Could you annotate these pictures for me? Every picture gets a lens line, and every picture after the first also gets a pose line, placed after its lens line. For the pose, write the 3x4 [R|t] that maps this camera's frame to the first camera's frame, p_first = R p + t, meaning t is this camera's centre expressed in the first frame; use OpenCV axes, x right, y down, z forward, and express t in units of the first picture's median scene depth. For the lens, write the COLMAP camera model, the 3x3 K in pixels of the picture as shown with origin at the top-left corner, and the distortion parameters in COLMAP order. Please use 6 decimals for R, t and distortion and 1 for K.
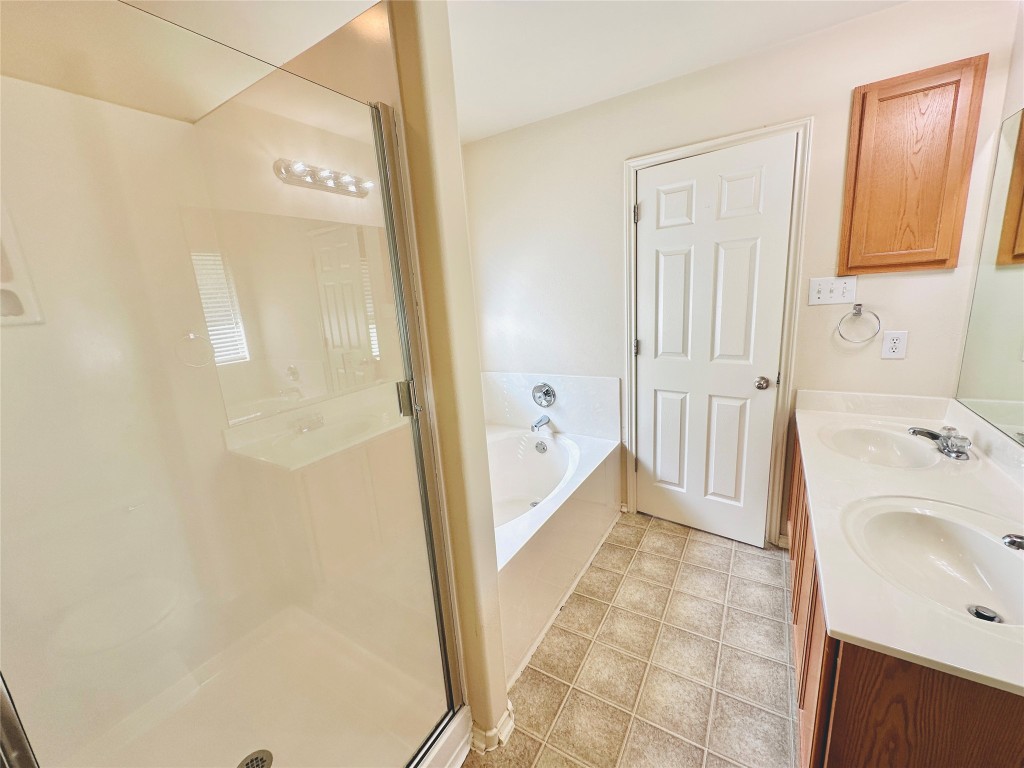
lens RADIAL K [[407.7, 0, 510.7], [0, 407.7, 383.0], [0, 0, 1]] dist [-0.004240, 0.001569]
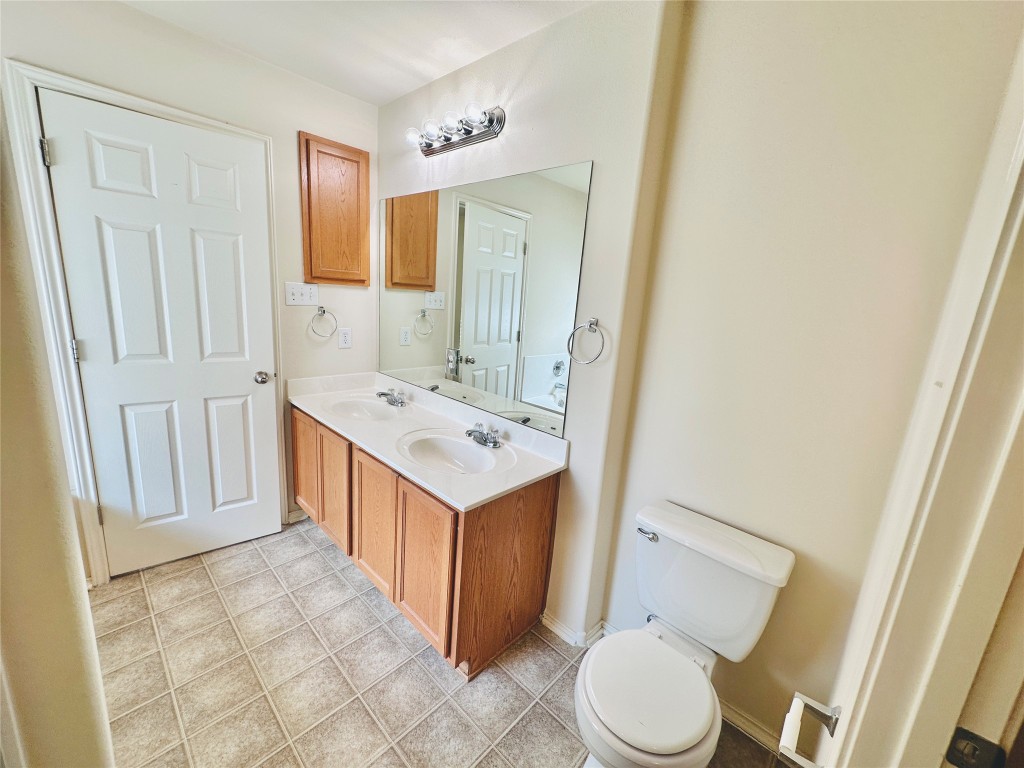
lens RADIAL K [[407.7, 0, 513.7], [0, 407.7, 381.9], [0, 0, 1]] dist [-0.004240, 0.001569]
pose [[0.185833, -0.124836, 0.974619, -0.292781], [0.123386, 0.987010, 0.102897, -0.017361], [-0.974804, 0.101133, 0.198822, 0.174410]]
